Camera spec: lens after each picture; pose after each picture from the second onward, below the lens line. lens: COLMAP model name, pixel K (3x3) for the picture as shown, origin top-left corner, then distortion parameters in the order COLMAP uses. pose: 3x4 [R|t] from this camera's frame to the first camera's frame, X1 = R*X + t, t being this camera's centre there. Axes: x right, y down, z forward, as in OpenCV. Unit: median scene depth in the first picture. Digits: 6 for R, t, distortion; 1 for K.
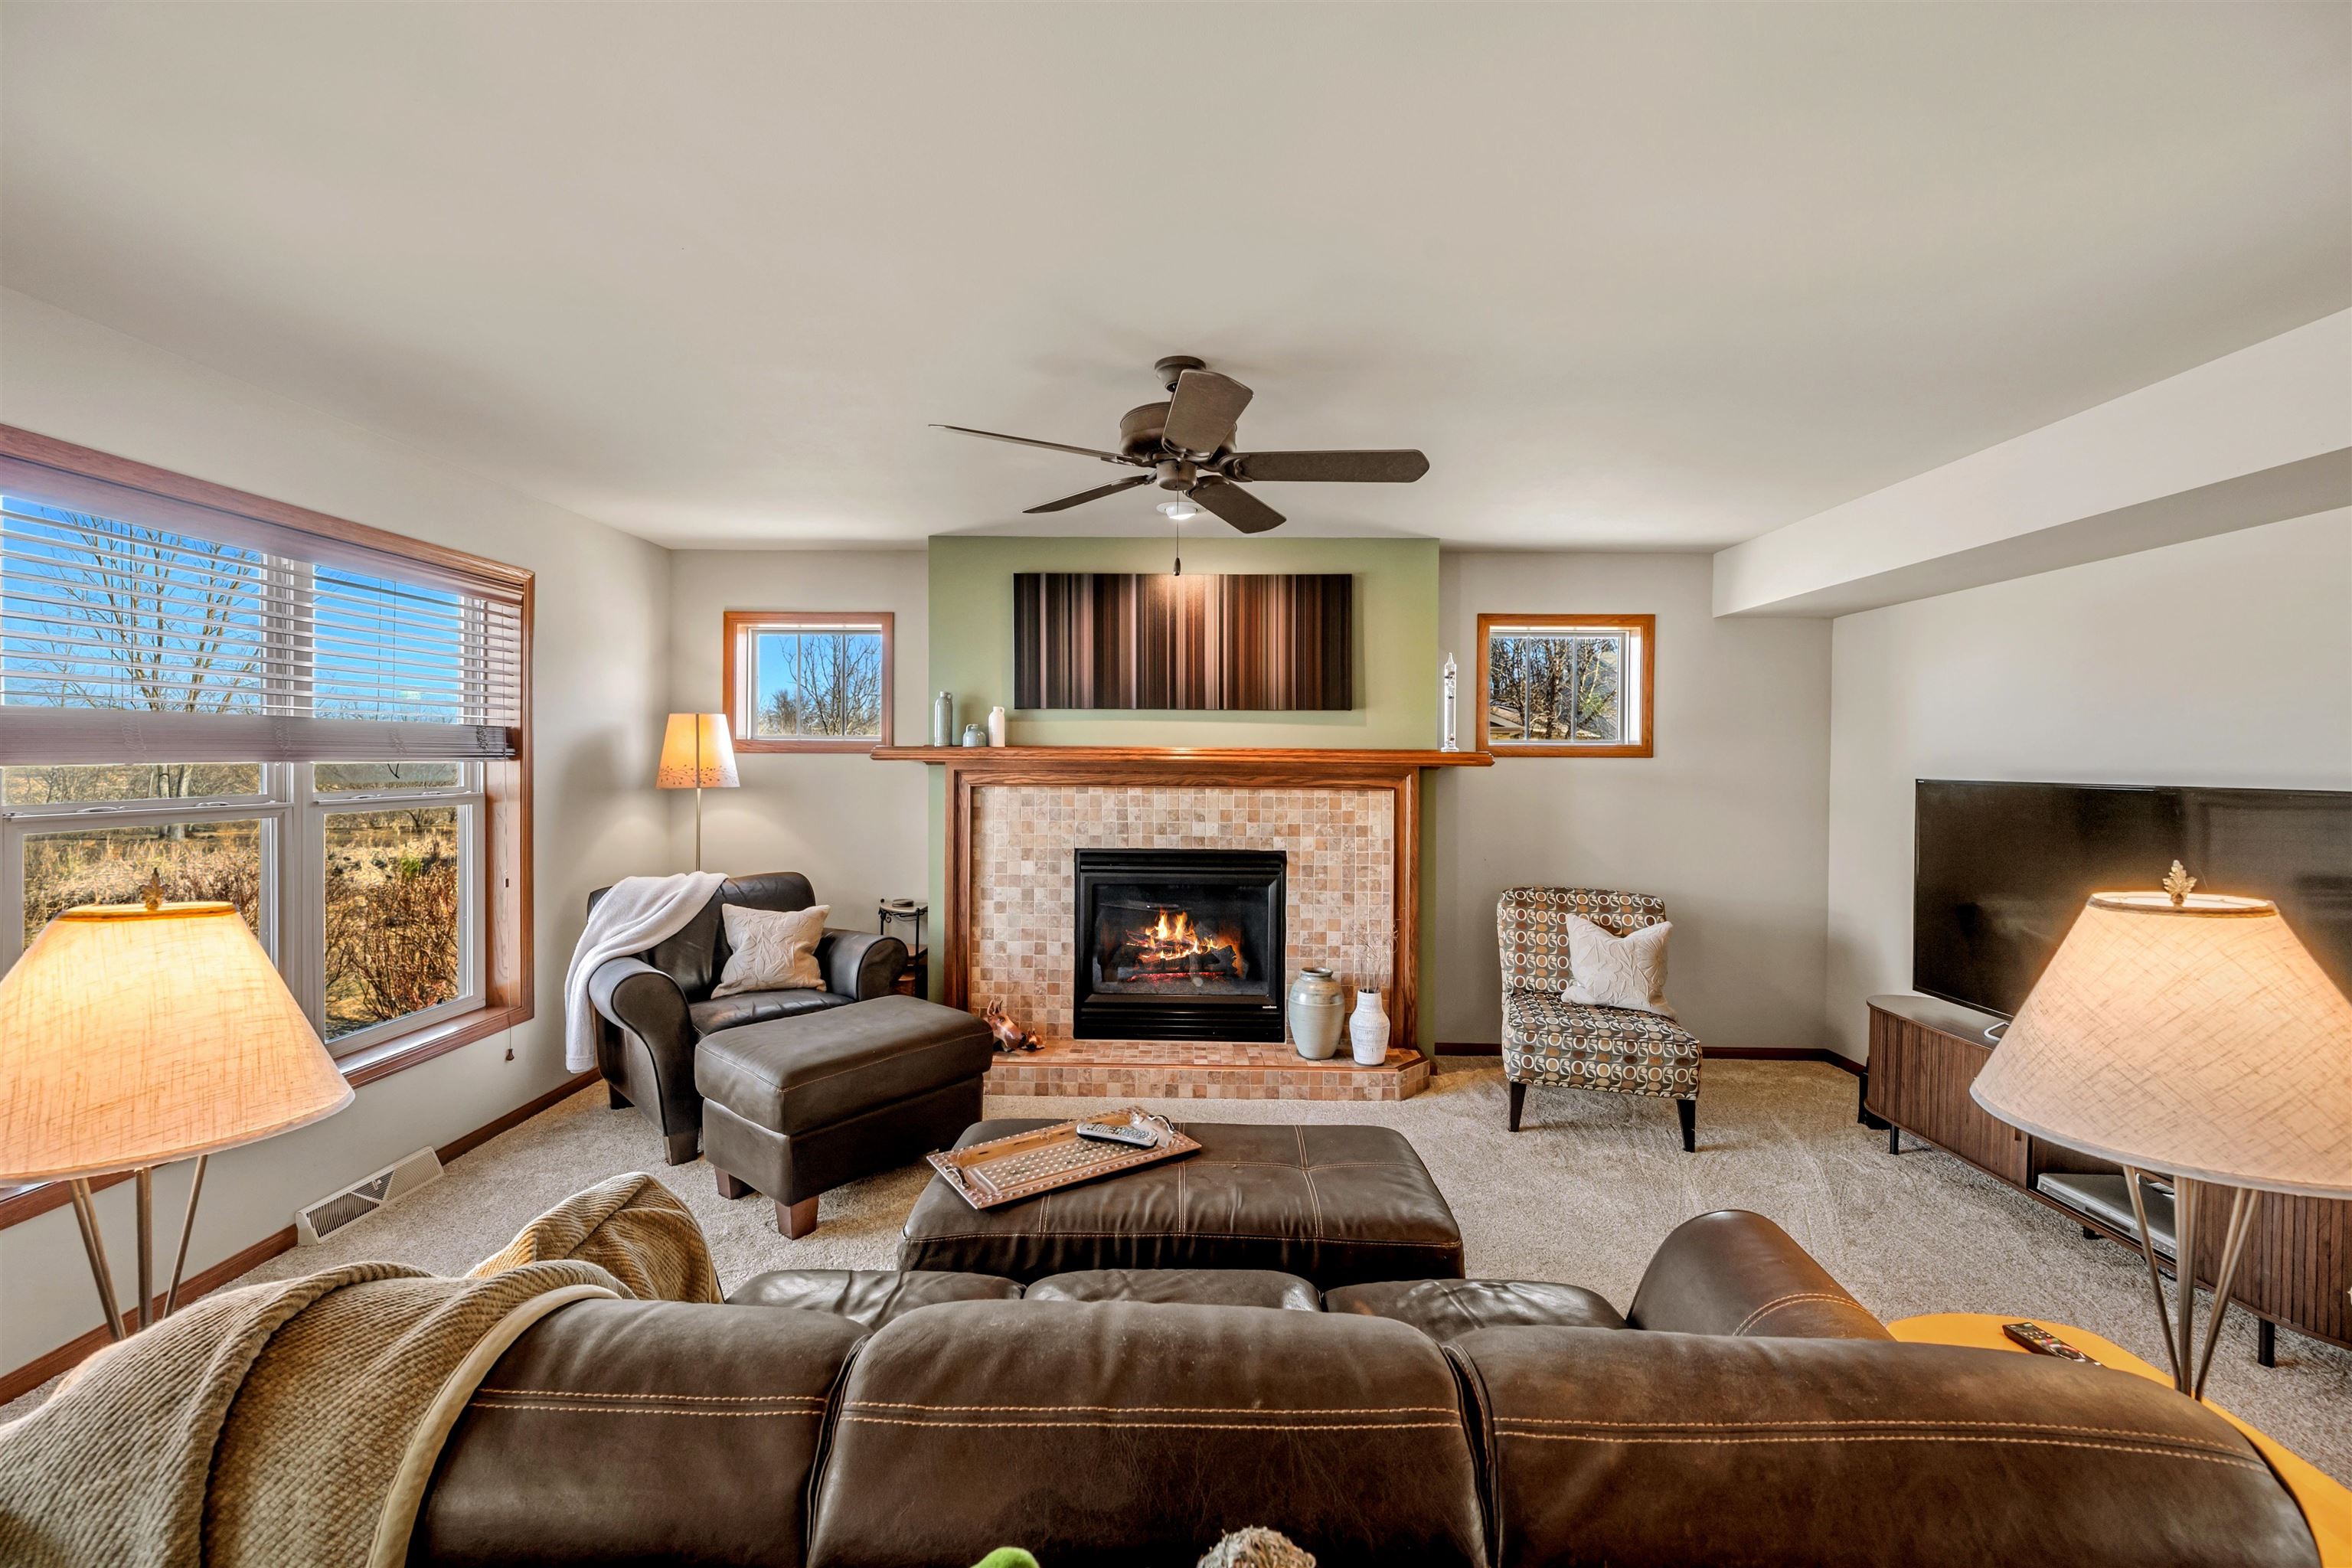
lens RADIAL K [[937.3, 0, 1168.4], [0, 937.3, 762.0], [0, 0, 1]] dist [-0.001032, 0.000593]
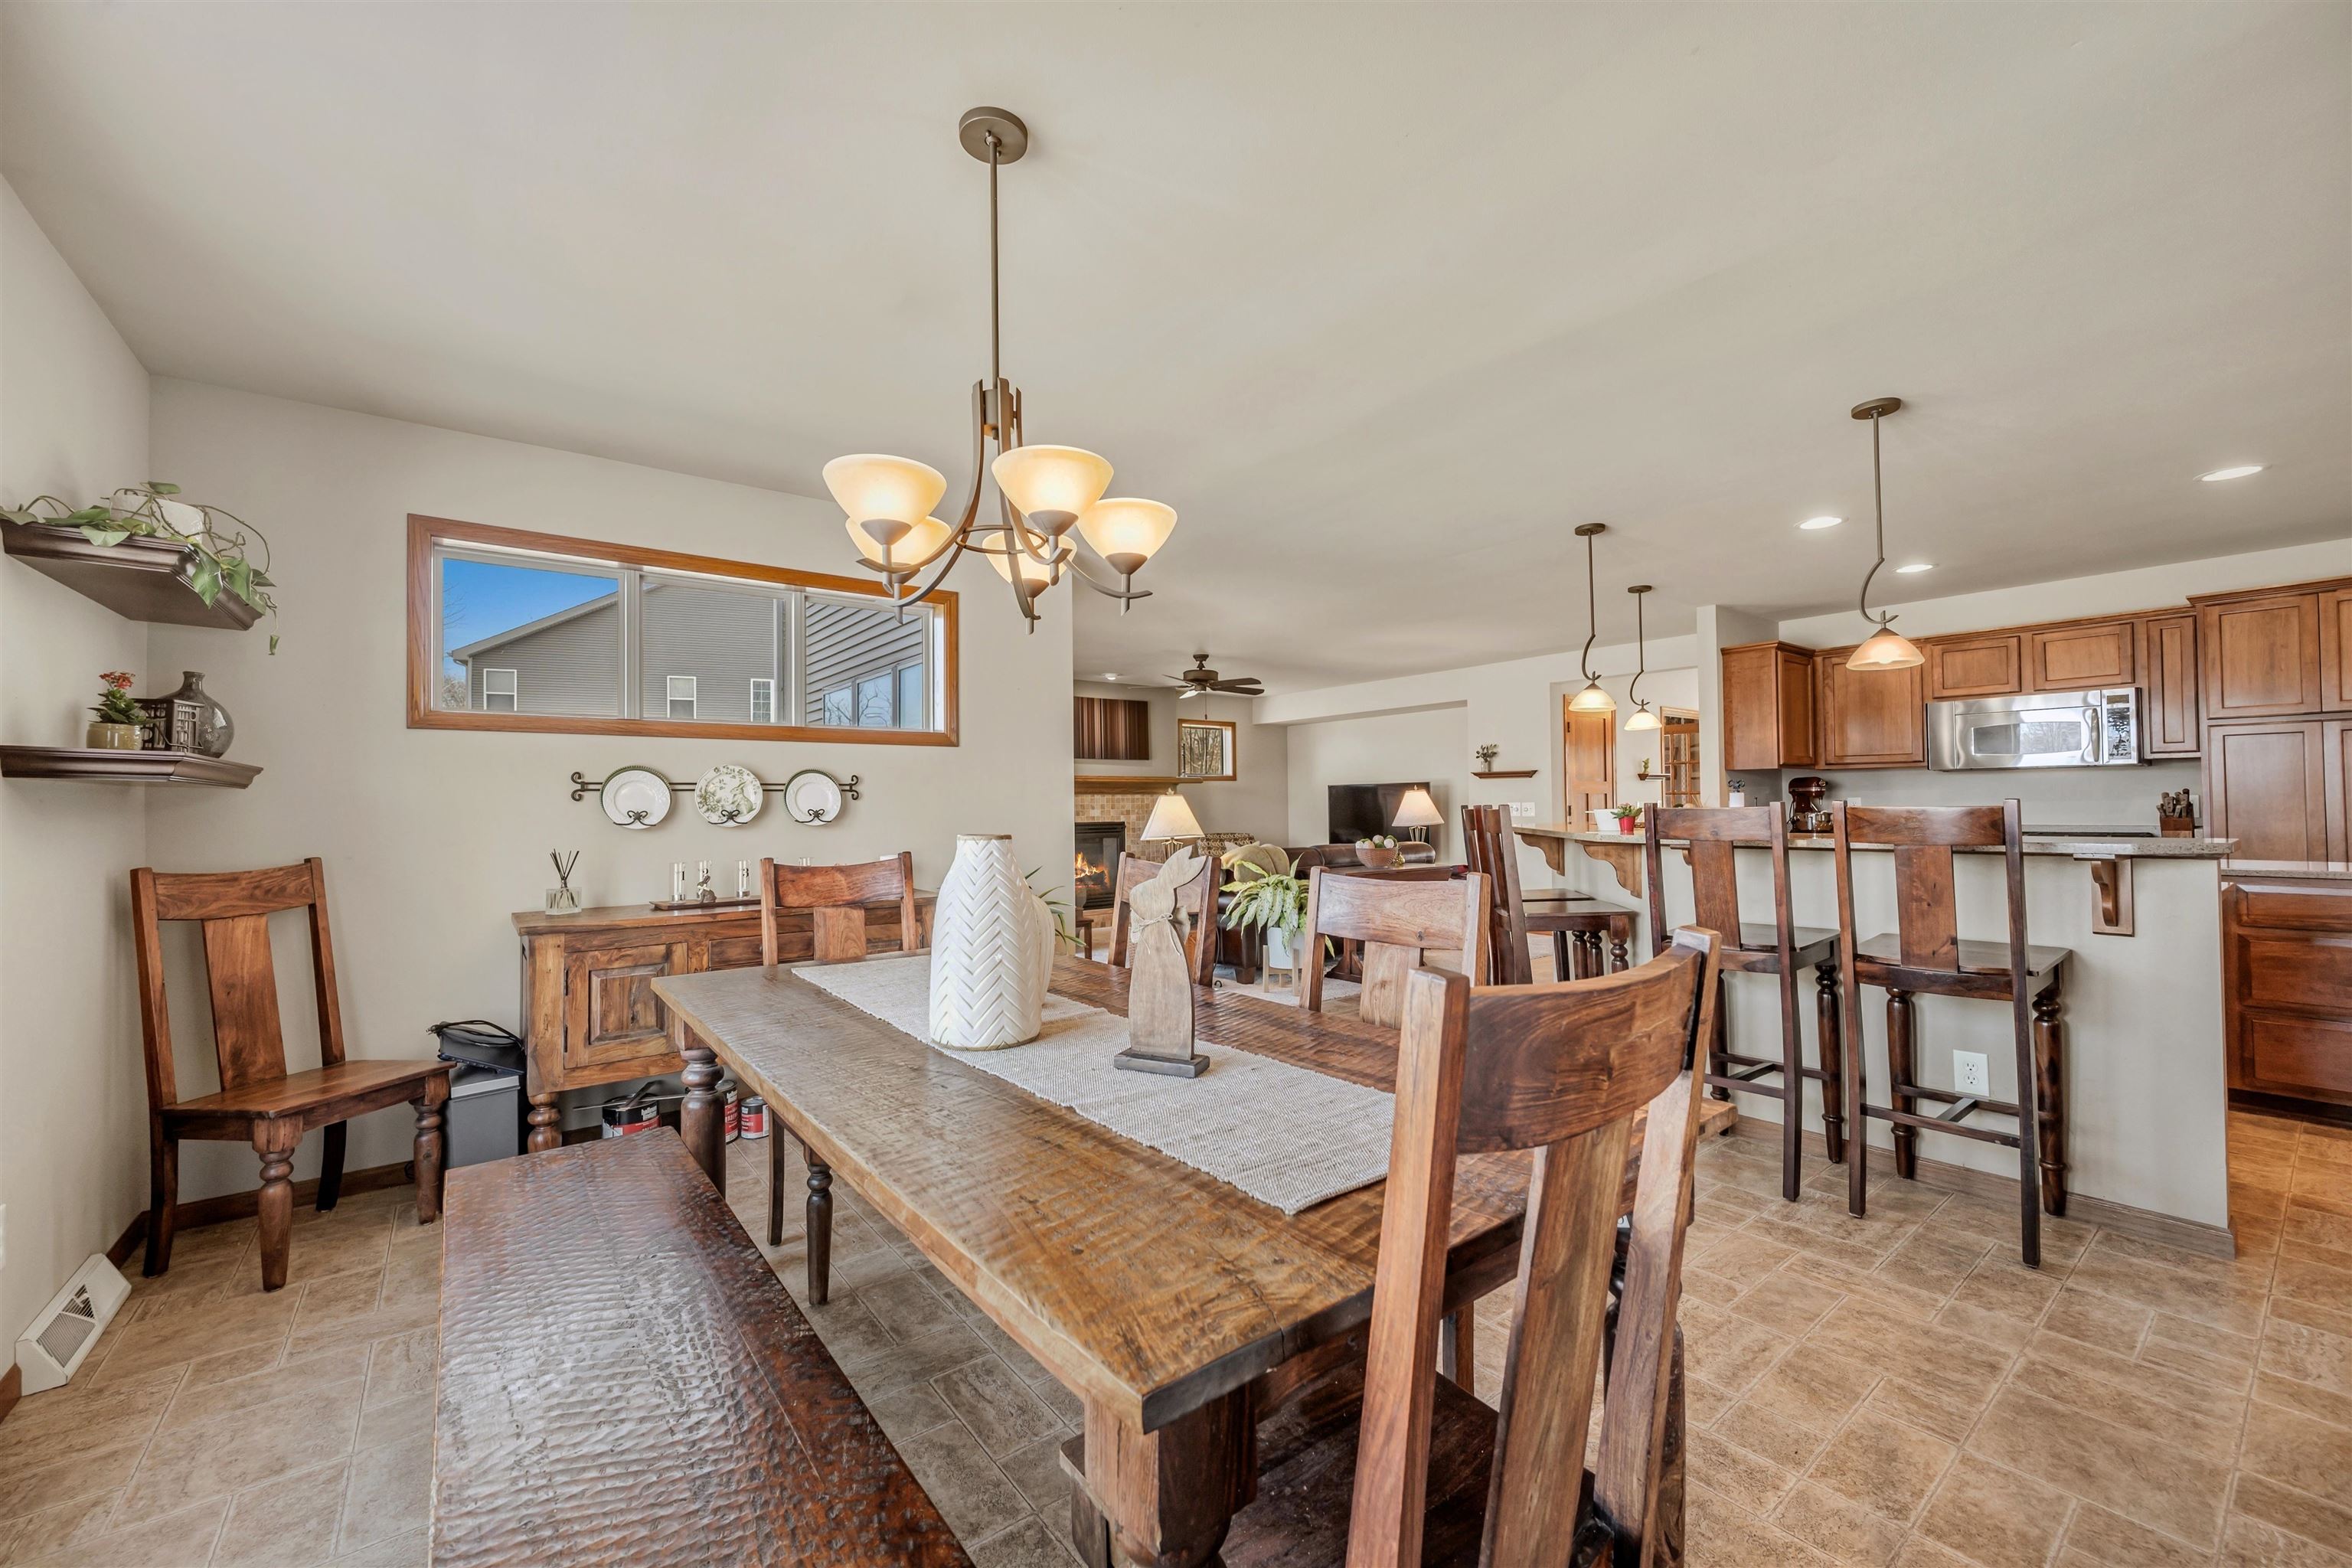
lens RADIAL K [[937.3, 0, 1186.8], [0, 937.3, 780.4], [0, 0, 1]] dist [-0.001032, 0.000593]
pose [[0.774582, 0.000329, 0.632473, -1.189580], [0.022956, 0.999326, -0.028634, 0.063402], [-0.632056, 0.036699, 0.774053, -0.847916]]
